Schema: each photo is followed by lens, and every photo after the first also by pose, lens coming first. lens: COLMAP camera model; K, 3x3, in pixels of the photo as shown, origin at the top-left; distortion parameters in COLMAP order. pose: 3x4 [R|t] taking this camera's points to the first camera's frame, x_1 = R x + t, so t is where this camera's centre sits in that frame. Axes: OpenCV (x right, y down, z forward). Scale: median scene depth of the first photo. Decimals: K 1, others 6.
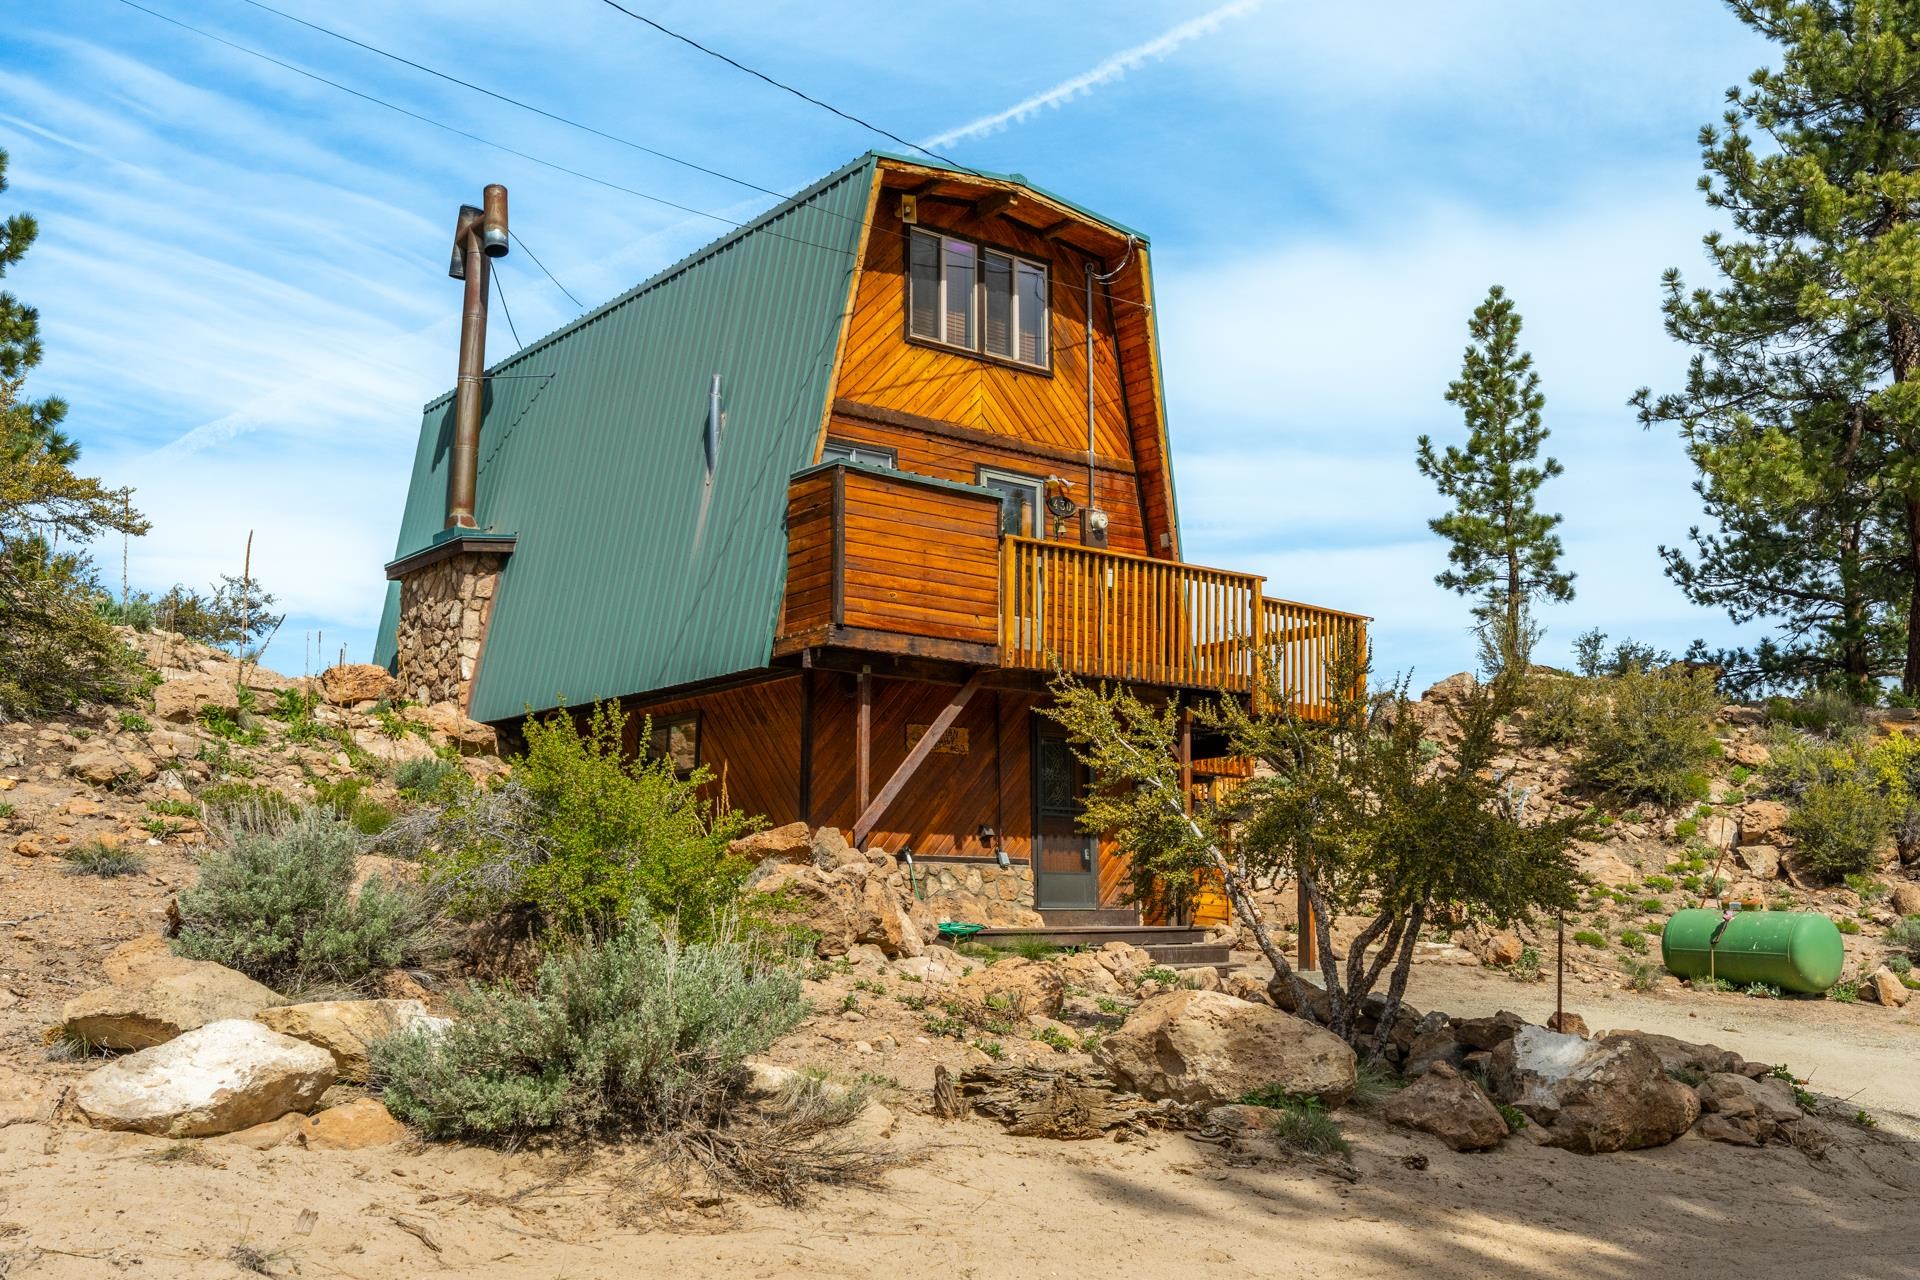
lens RADIAL K [[1904.3, 0, 963.5], [0, 1904.3, 693.5], [0, 0, 1]] dist [0.005977, 0.006203]
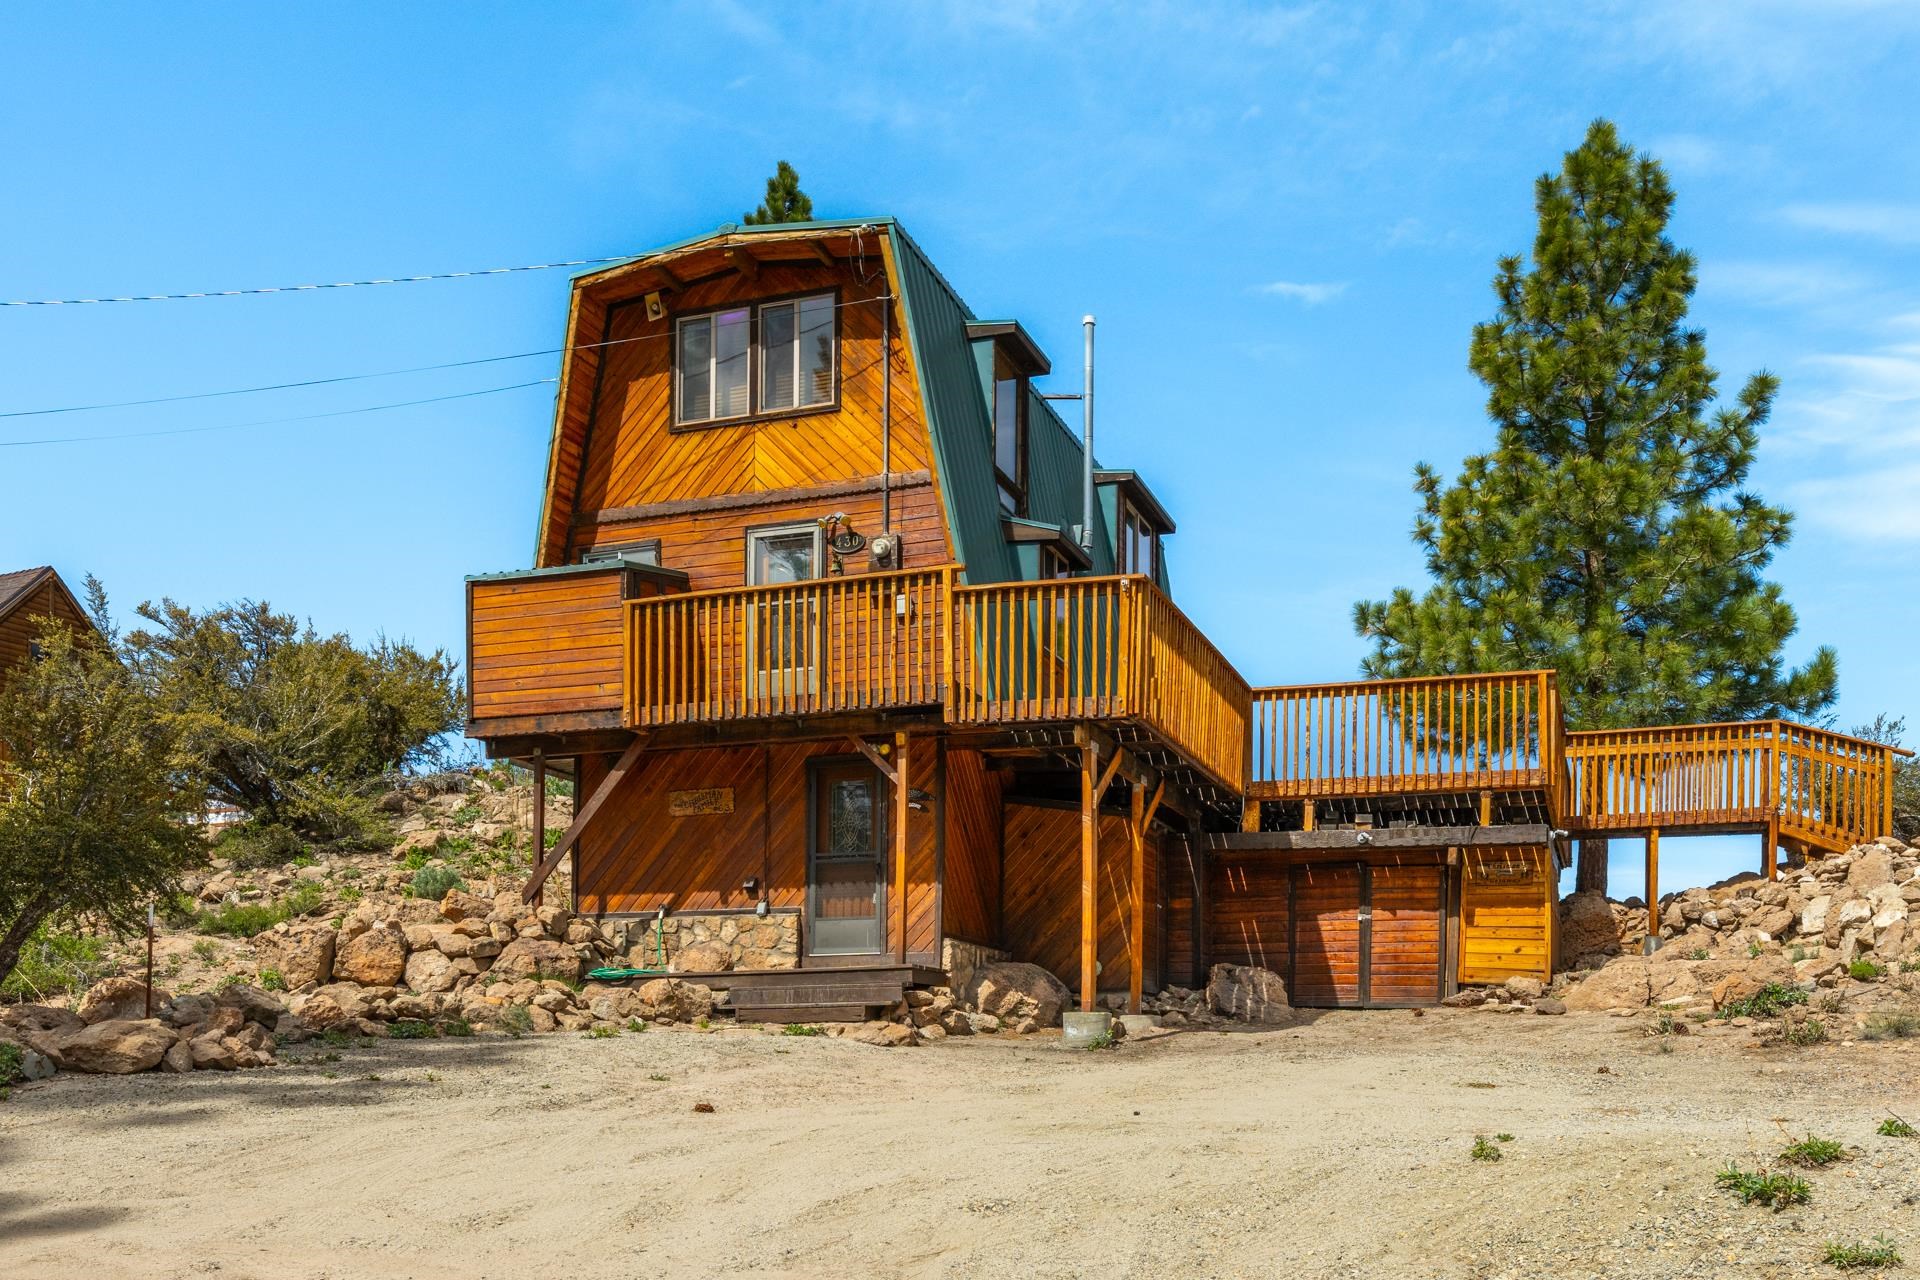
lens RADIAL K [[1822.6, 0, 972.1], [0, 1822.6, 1065.7], [0, 0, 1]] dist [-0.000544, 0.004301]
pose [[0.498514, 0.000287, -0.866881, 0.932618], [0.104397, 0.992702, 0.060363, 0.122707], [0.860572, -0.120592, 0.494846, 0.589277]]
